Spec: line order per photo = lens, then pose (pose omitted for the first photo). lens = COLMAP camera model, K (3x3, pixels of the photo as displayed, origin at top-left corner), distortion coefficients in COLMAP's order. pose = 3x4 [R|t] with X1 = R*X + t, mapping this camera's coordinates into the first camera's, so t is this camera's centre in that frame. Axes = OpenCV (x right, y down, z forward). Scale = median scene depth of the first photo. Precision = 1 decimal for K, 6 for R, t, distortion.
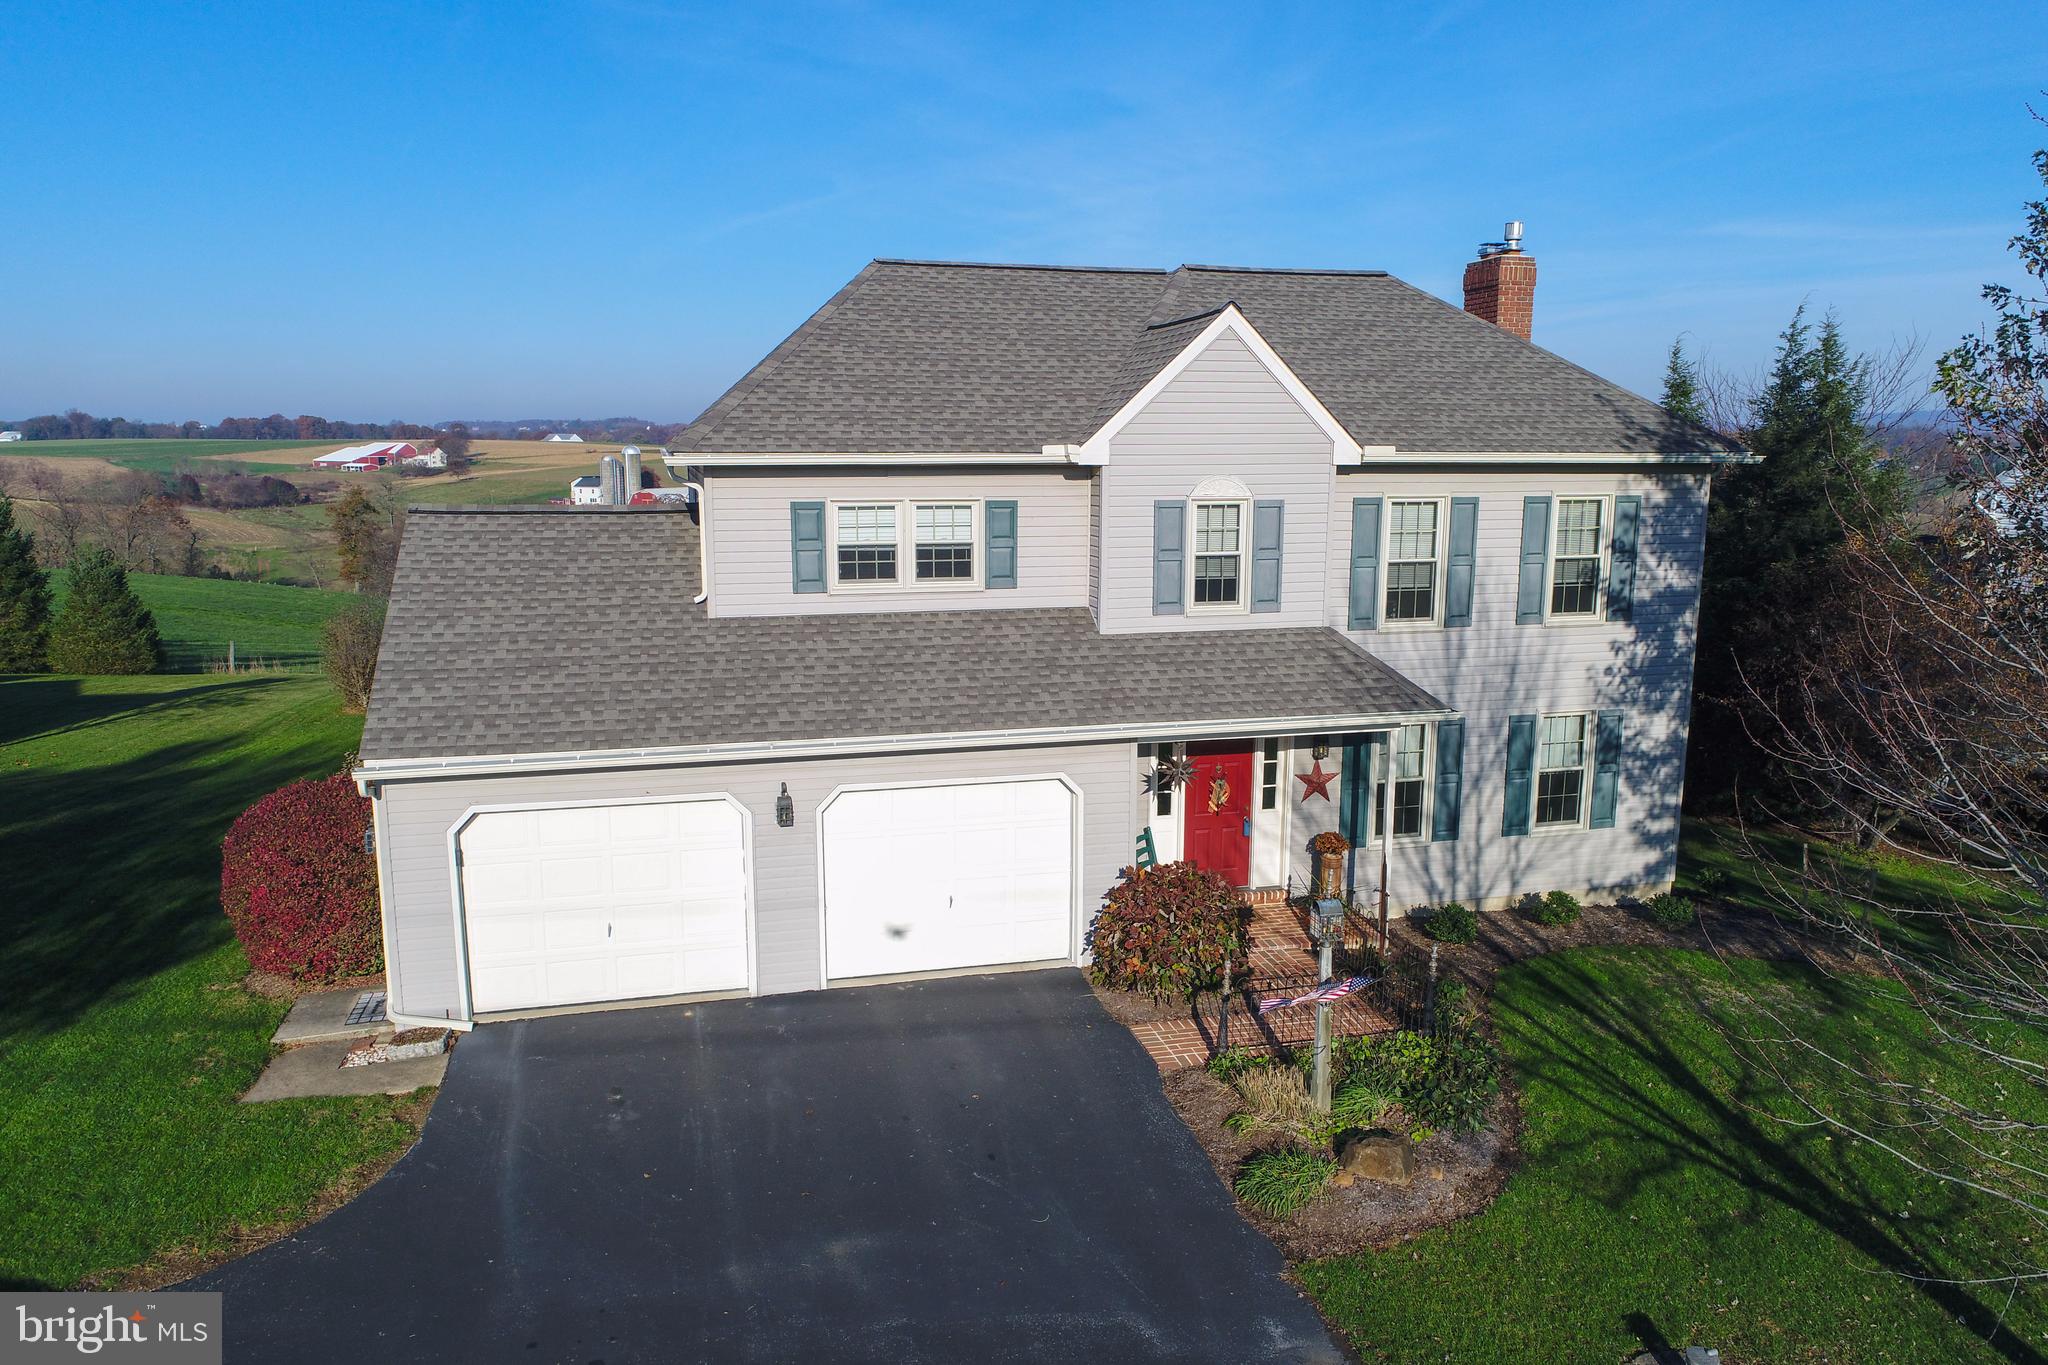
lens RADIAL K [[1385.7, 0, 1016.0], [0, 1385.7, 687.4], [0, 0, 1]] dist [0.006914, -0.002075]
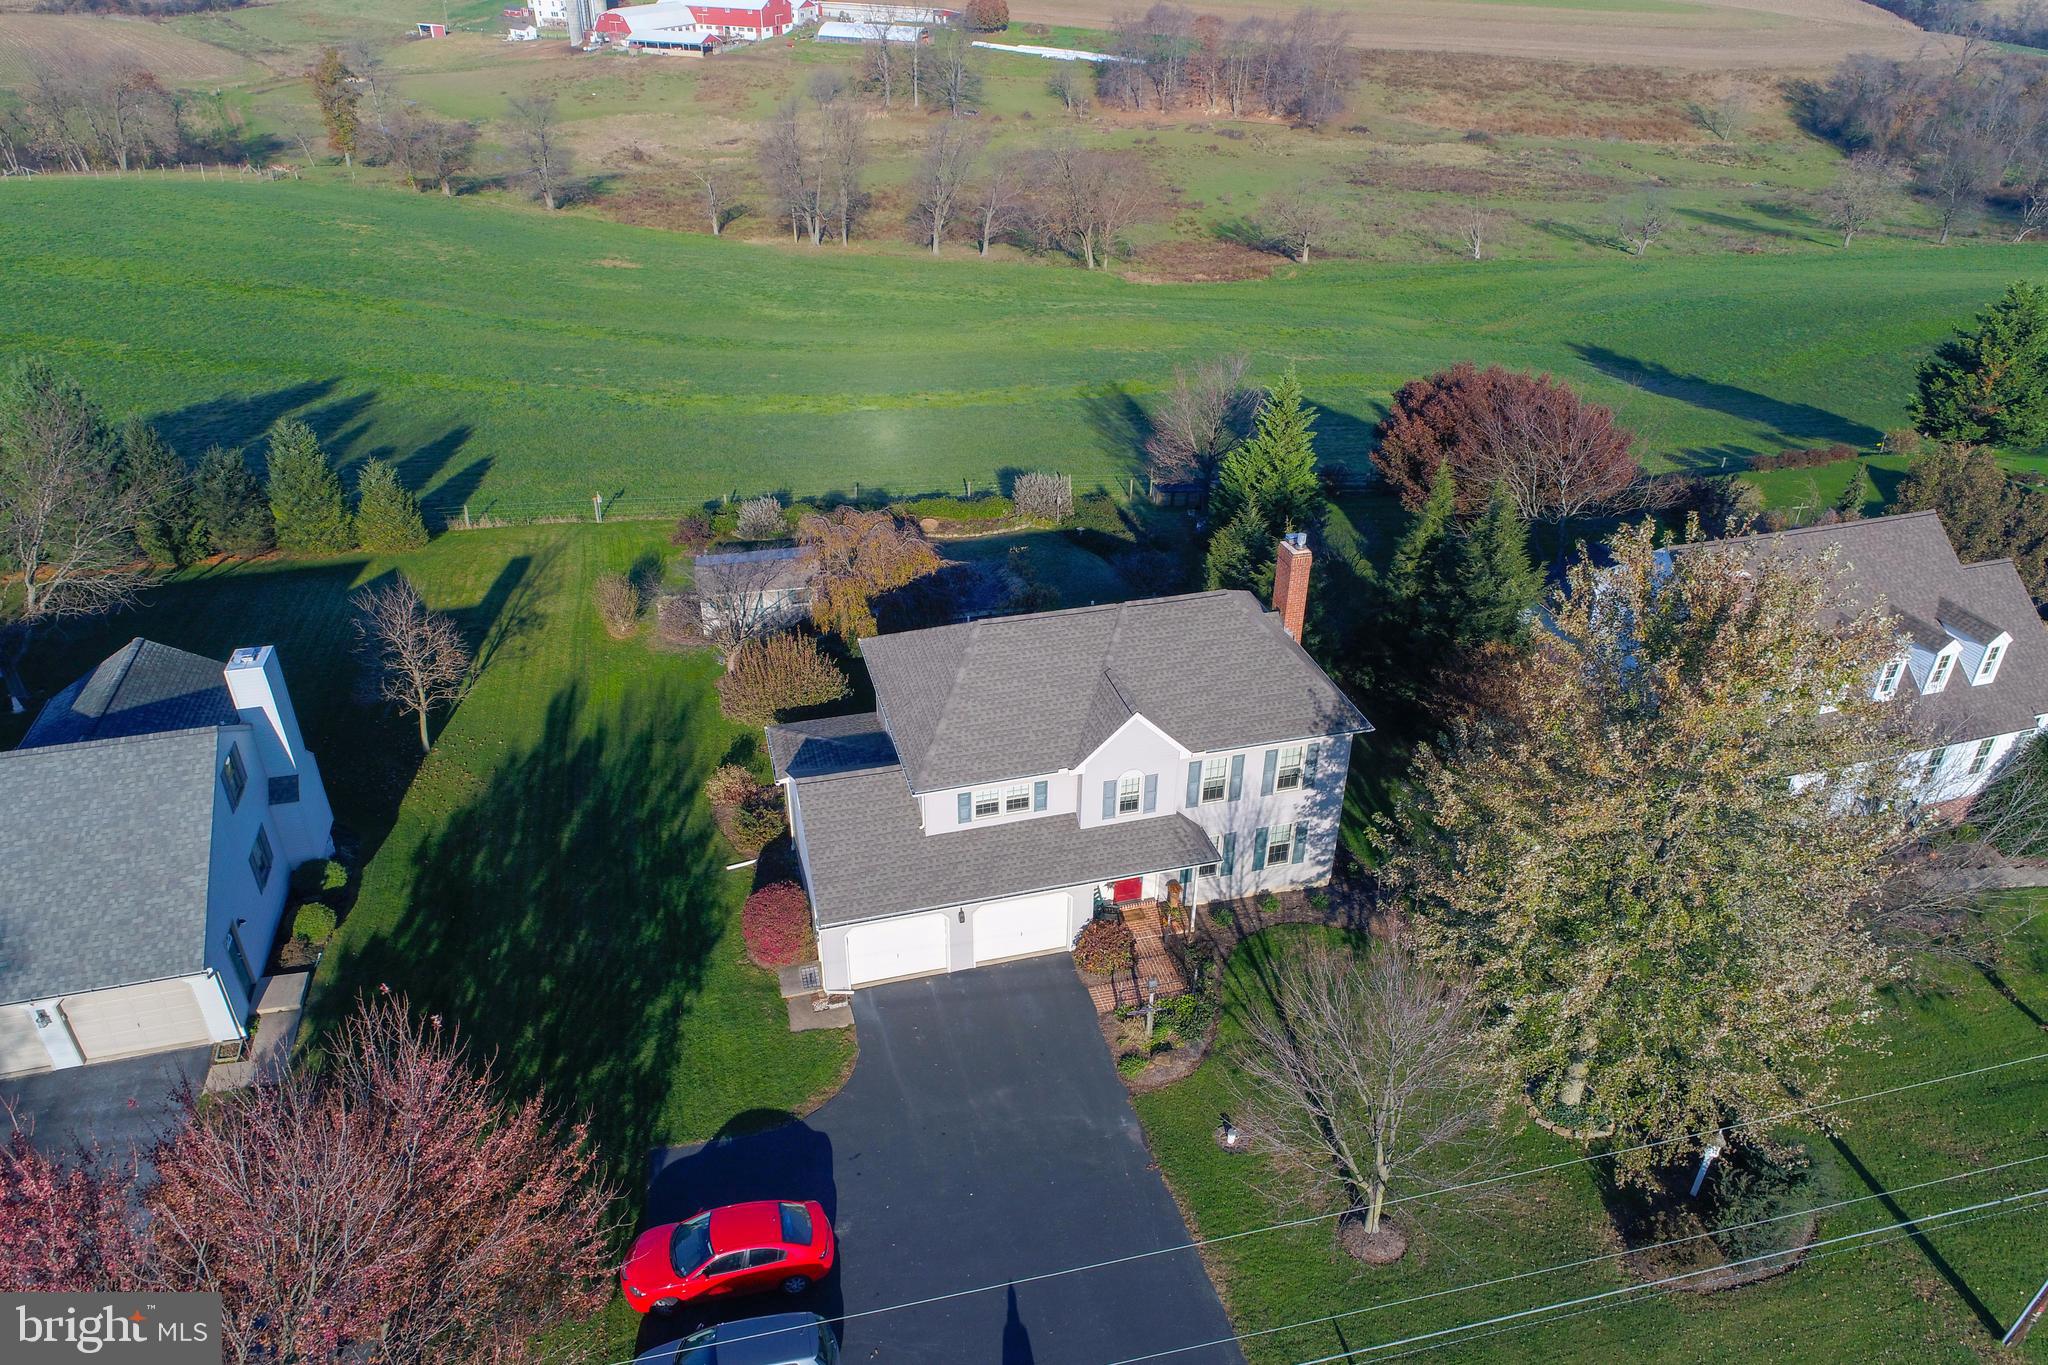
lens RADIAL K [[1385.7, 0, 1016.0], [0, 1385.7, 687.4], [0, 0, 1]] dist [0.006914, -0.002075]
pose [[0.999948, -0.002090, 0.009960, -0.076809], [-0.001560, 0.935634, 0.352968, -1.119739], [-0.010056, -0.352965, 0.935582, -1.190814]]
